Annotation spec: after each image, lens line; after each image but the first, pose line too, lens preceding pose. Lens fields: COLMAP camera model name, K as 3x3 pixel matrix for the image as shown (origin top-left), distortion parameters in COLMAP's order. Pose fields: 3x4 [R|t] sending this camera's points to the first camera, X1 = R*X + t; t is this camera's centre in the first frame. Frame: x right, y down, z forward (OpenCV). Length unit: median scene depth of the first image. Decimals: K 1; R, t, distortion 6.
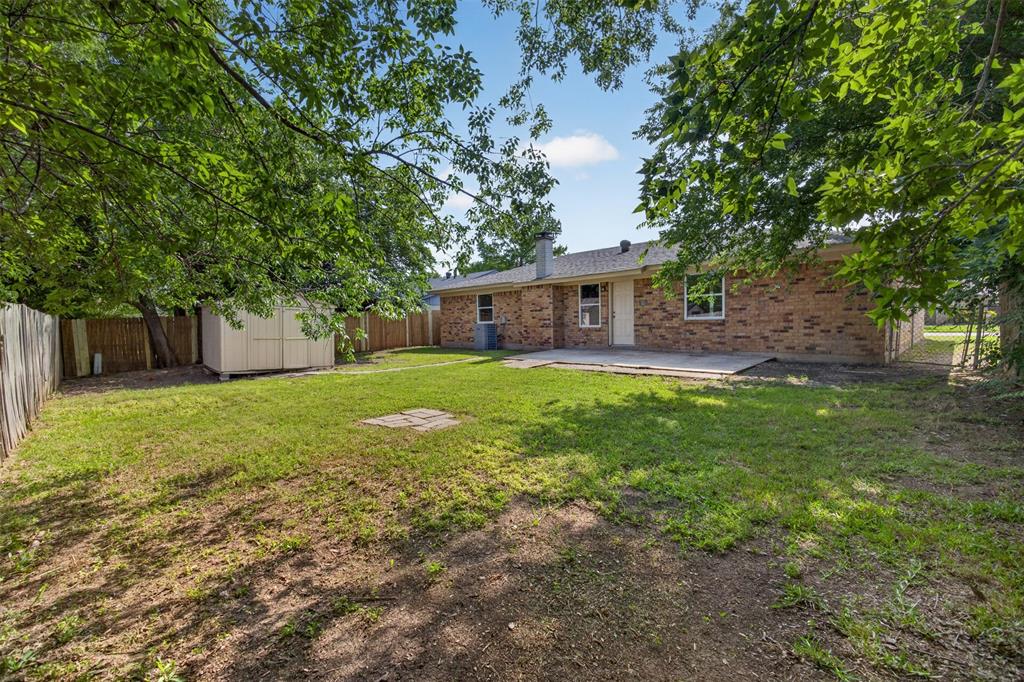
lens RADIAL K [[442.5, 0, 508.9], [0, 442.5, 330.0], [0, 0, 1]] dist [-0.010152, 0.000960]
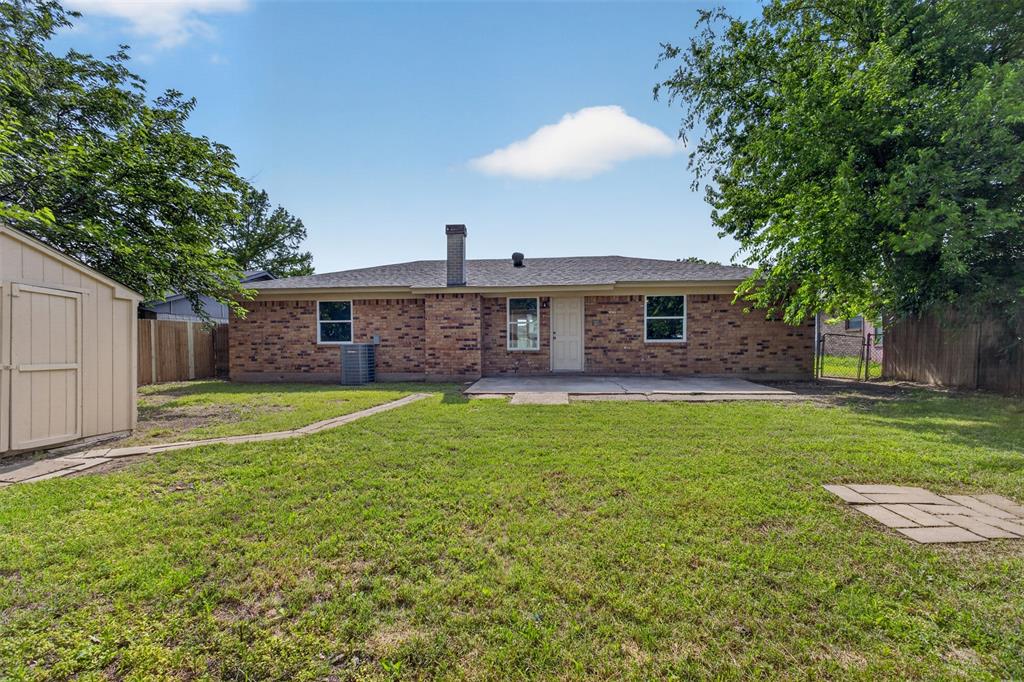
lens RADIAL K [[442.5, 0, 508.9], [0, 442.5, 330.0], [0, 0, 1]] dist [-0.010152, 0.000960]
pose [[0.745059, 0.036680, 0.665989, -0.451712], [0.002817, 0.998305, -0.058134, 0.005120], [-0.666993, 0.045189, 0.743693, 0.470742]]
